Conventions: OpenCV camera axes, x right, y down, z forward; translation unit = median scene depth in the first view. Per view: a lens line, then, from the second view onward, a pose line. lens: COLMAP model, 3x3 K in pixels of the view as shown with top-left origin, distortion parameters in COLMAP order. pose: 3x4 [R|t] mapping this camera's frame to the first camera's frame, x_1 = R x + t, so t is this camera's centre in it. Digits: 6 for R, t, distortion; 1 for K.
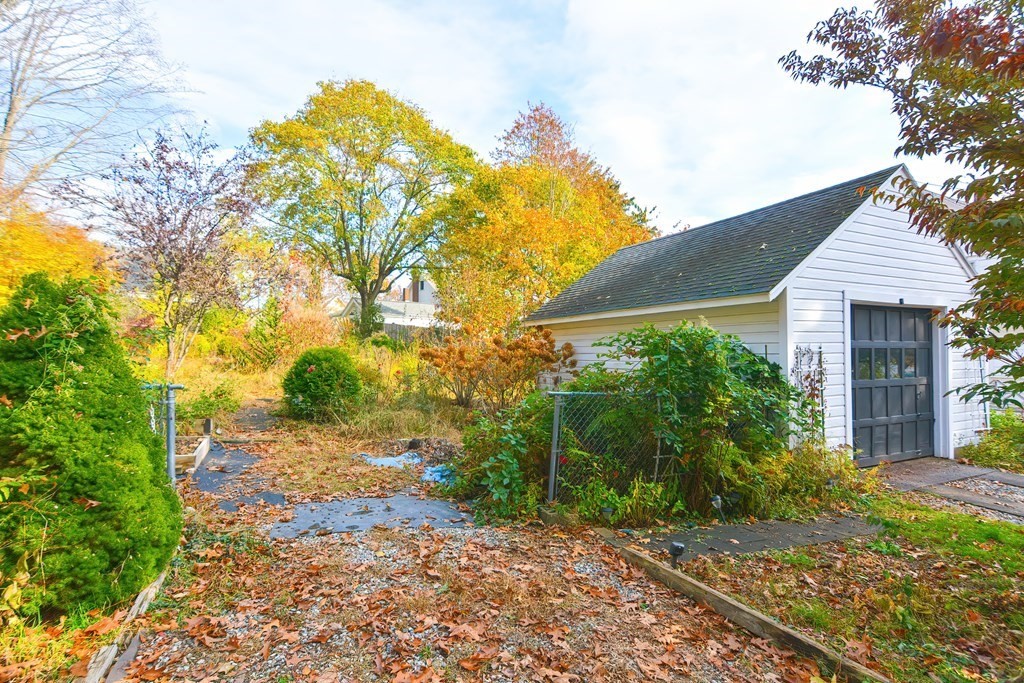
lens RADIAL K [[500.8, 0, 512.0], [0, 500.8, 341.5], [0, 0, 1]] dist [-0.003768, -0.000669]
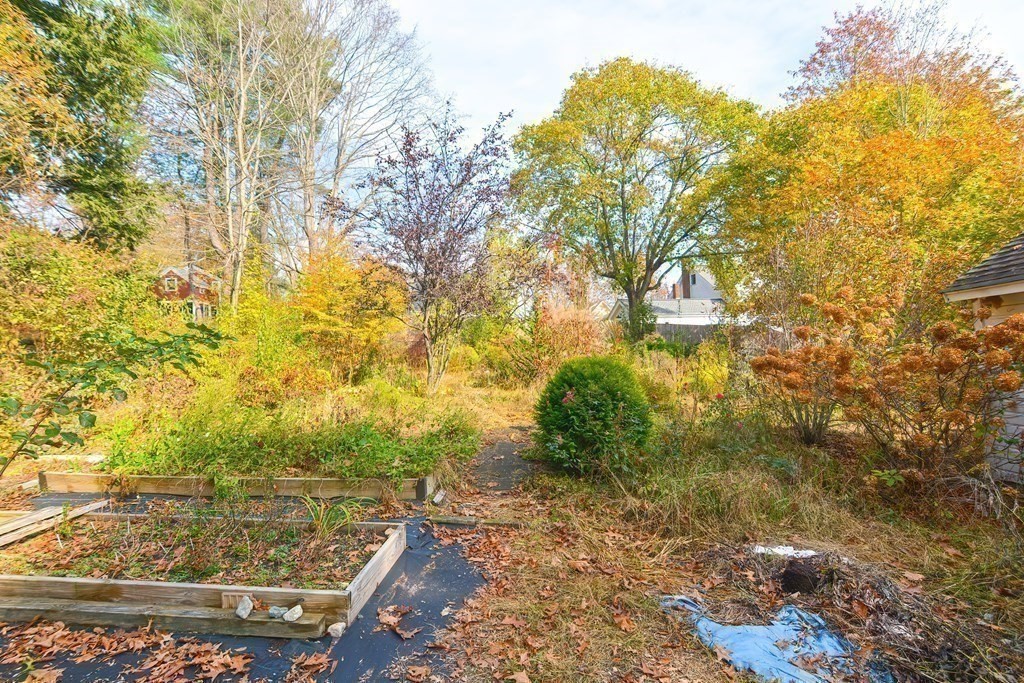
lens RADIAL K [[500.8, 0, 512.0], [0, 500.8, 341.5], [0, 0, 1]] dist [-0.003768, -0.000669]
pose [[0.867760, -0.050765, -0.494384, -0.041962], [0.046867, 0.998695, -0.020286, 0.000024], [0.494768, -0.005567, 0.869007, 0.114045]]
